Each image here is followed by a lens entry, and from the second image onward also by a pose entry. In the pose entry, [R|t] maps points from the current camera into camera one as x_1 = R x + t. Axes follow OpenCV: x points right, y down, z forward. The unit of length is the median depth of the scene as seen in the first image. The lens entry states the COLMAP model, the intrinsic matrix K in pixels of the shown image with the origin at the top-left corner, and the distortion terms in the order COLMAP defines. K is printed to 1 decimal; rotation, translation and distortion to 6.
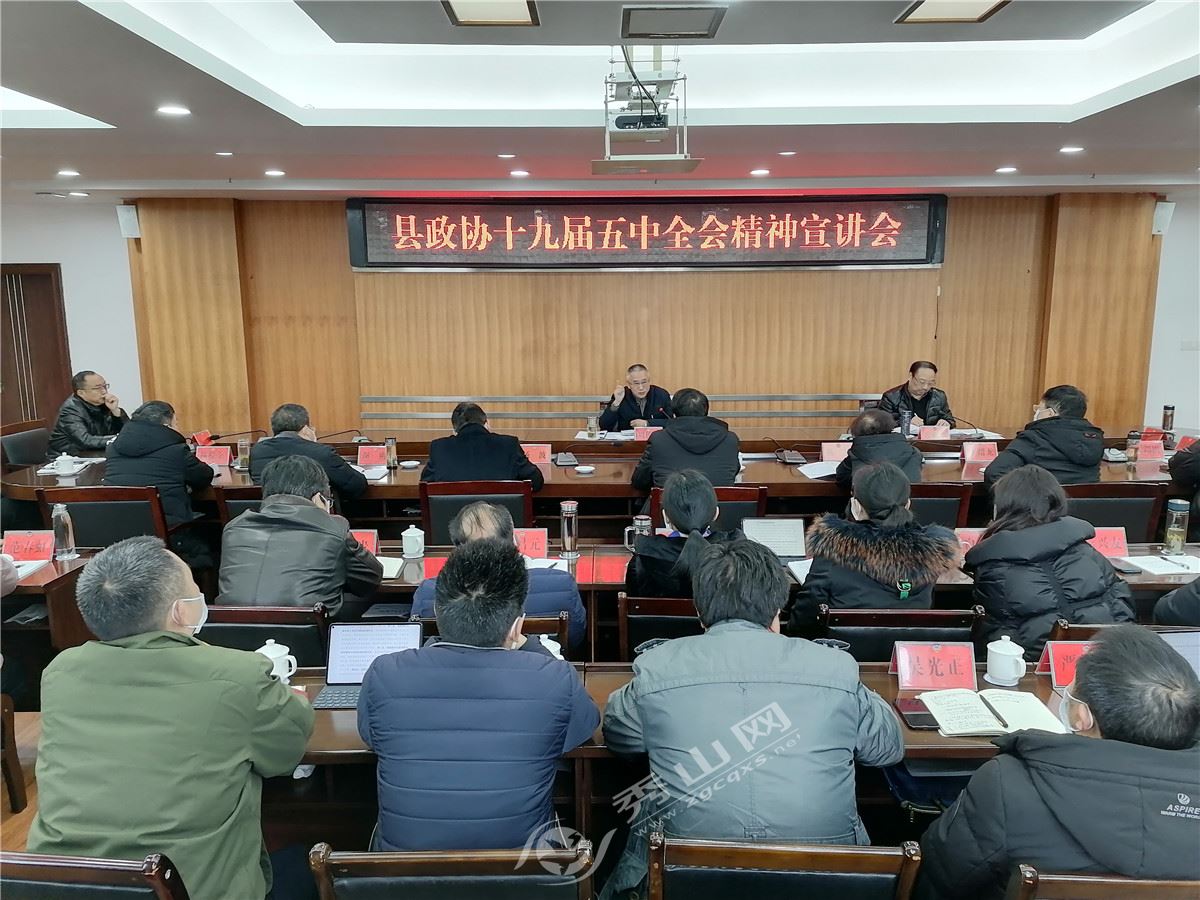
lens RADIAL K [[896.4, 0, 600.0], [0, 896.4, 450.0], [0, 0, 1]] dist [0.074330, -0.003630]
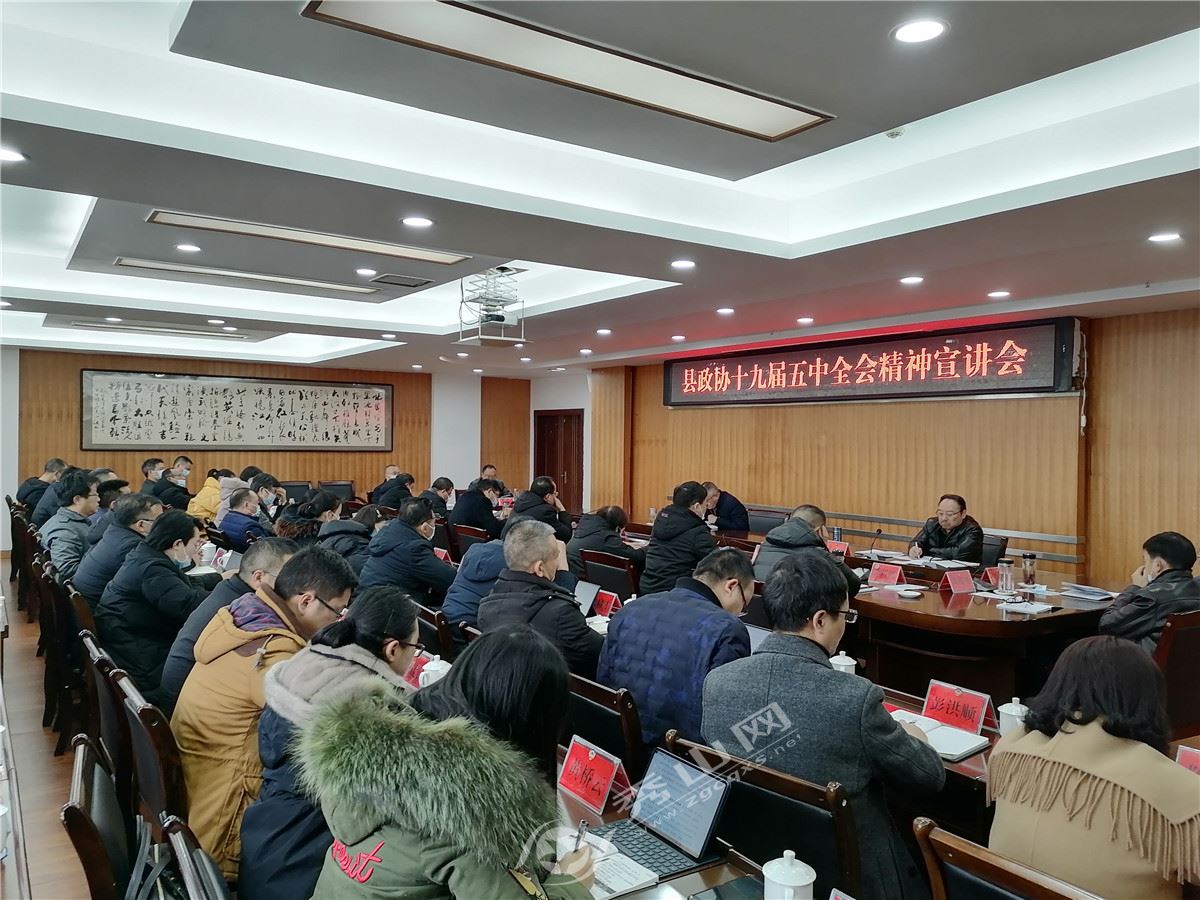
lens RADIAL K [[896.4, 0, 600.0], [0, 896.4, 450.0], [0, 0, 1]] dist [0.074330, -0.003630]
pose [[0.560776, 0.023300, -0.827640, 0.866253], [-0.151875, 0.985538, -0.075159, -0.009022], [0.813919, 0.167845, 0.556205, 0.129847]]
